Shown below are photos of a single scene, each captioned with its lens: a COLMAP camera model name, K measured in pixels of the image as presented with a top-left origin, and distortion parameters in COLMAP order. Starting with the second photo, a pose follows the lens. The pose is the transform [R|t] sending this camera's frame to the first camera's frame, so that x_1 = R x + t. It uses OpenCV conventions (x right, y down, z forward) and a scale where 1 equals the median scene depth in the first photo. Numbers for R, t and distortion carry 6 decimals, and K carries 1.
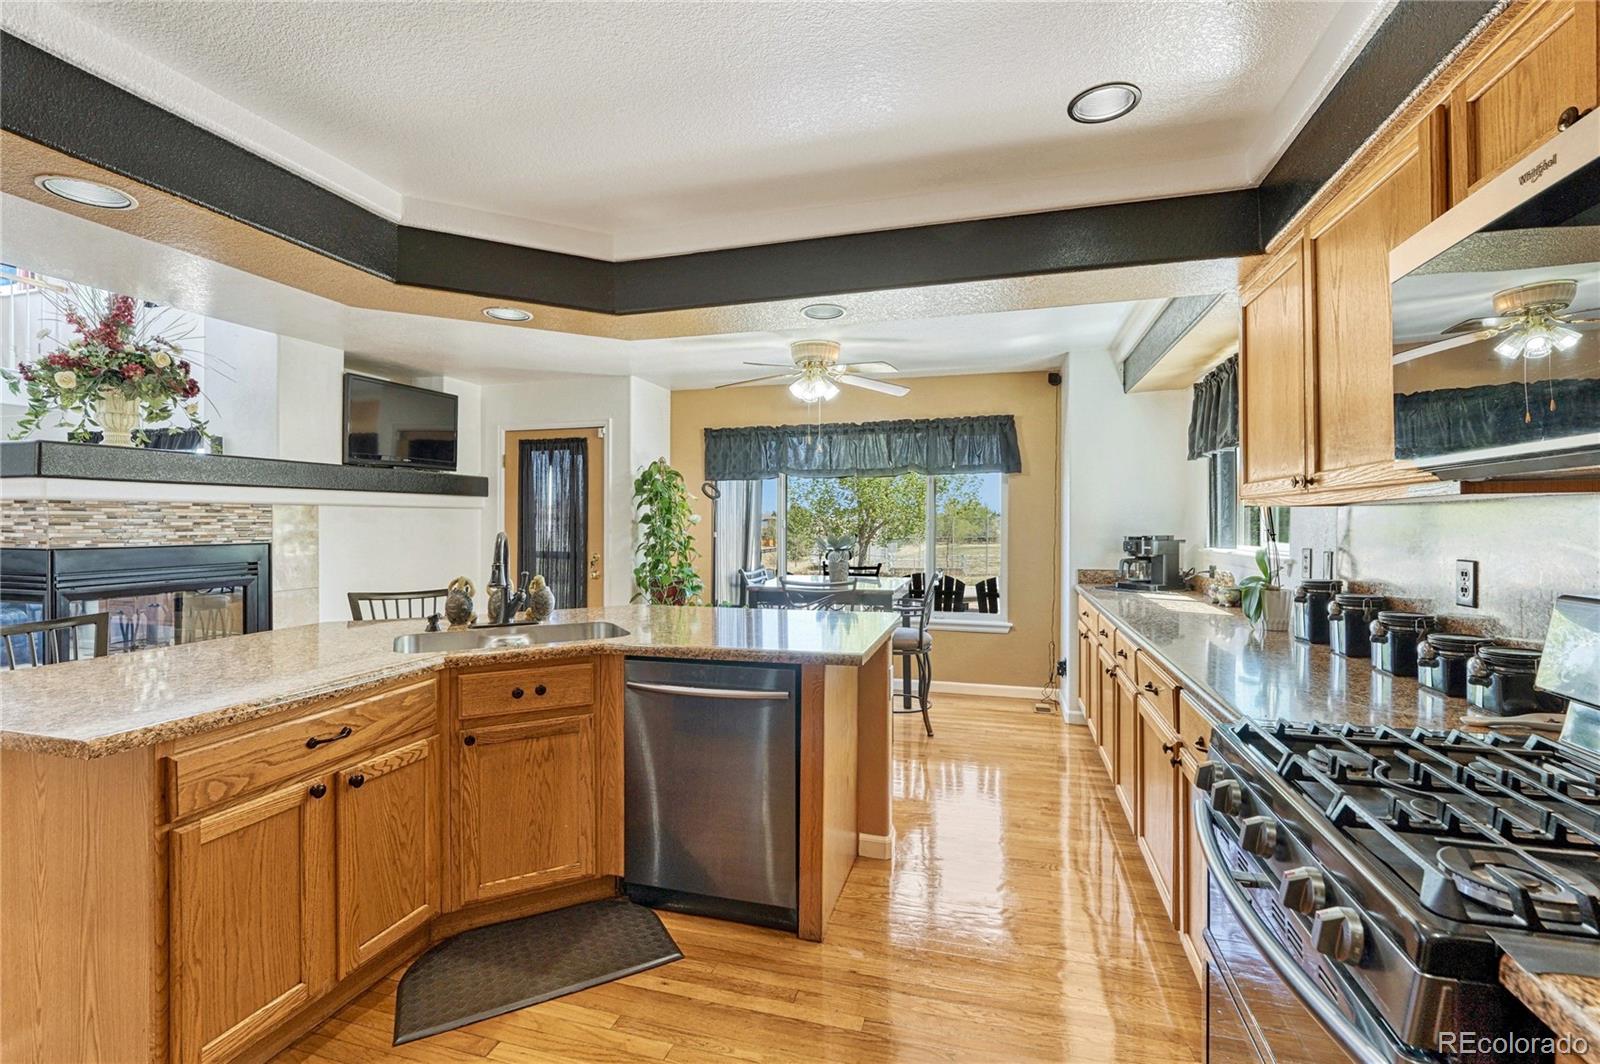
lens RADIAL K [[724.3, 0, 810.5], [0, 724.3, 526.6], [0, 0, 1]] dist [0.037573, -0.001073]
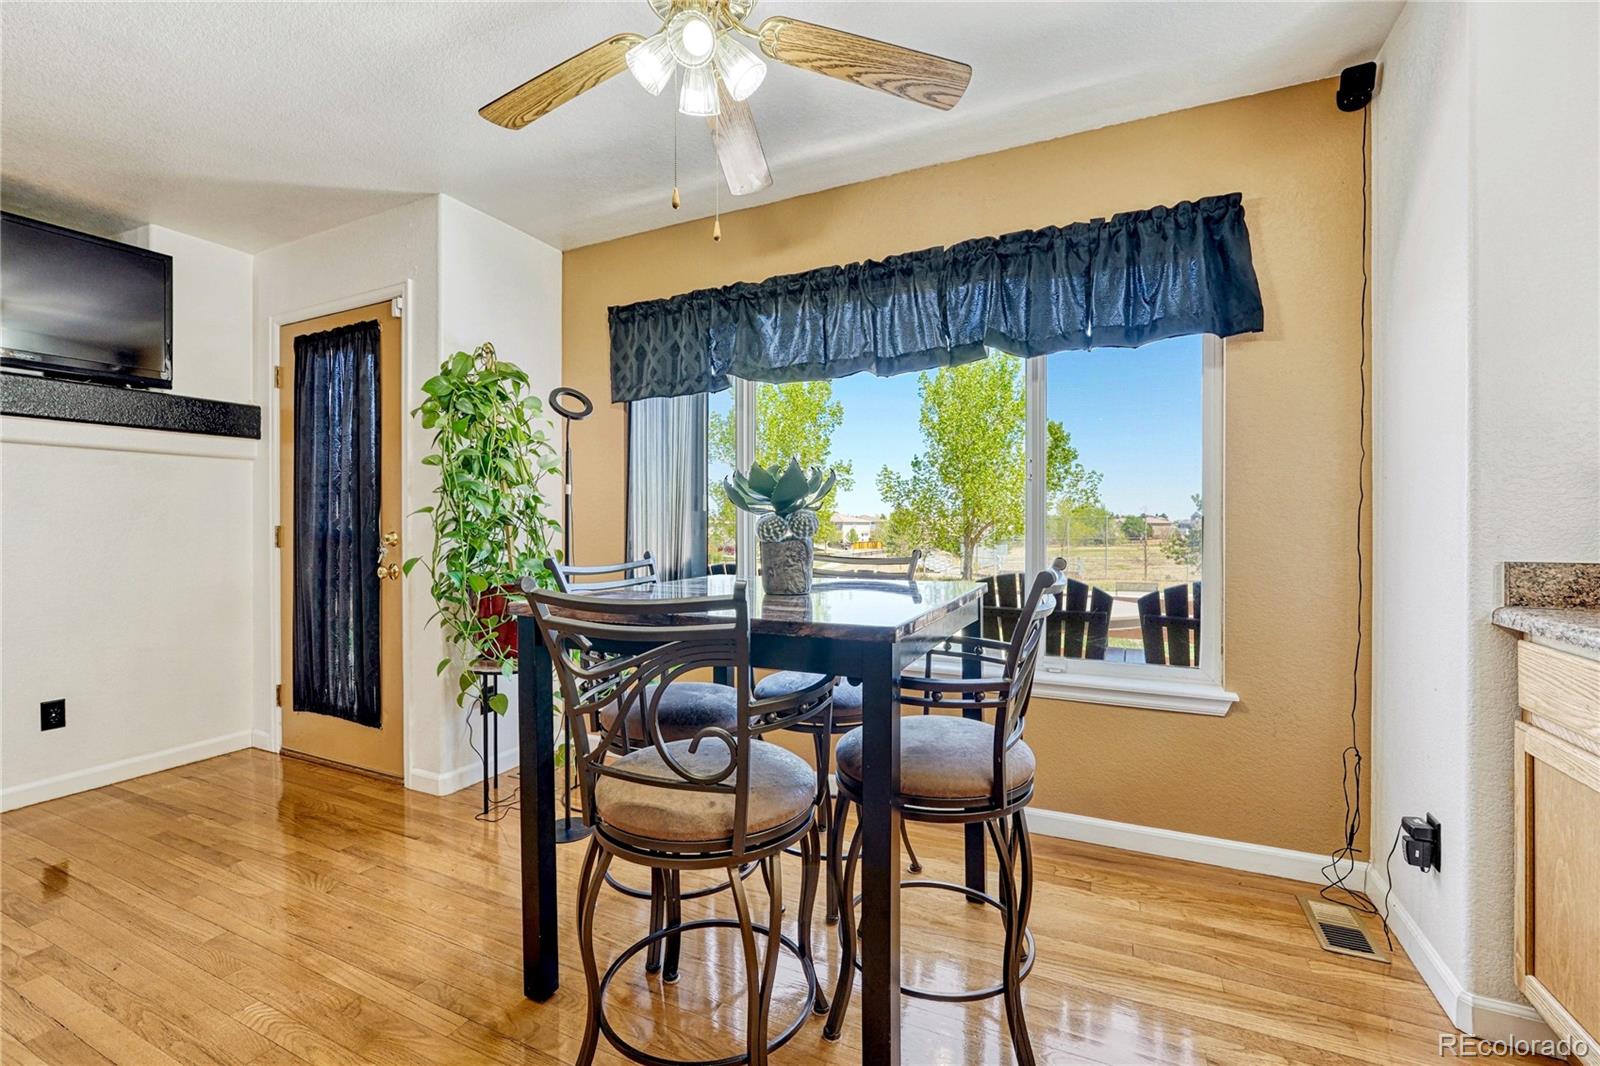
lens RADIAL K [[676.2, 0, 801.6], [0, 676.2, 529.9], [0, 0, 1]] dist [-0.006247, 0.001213]
pose [[0.983962, -0.002128, -0.178367, 0.147081], [0.001684, 0.999995, -0.002638, 0.057429], [0.178372, 0.002295, 0.983960, 0.846221]]
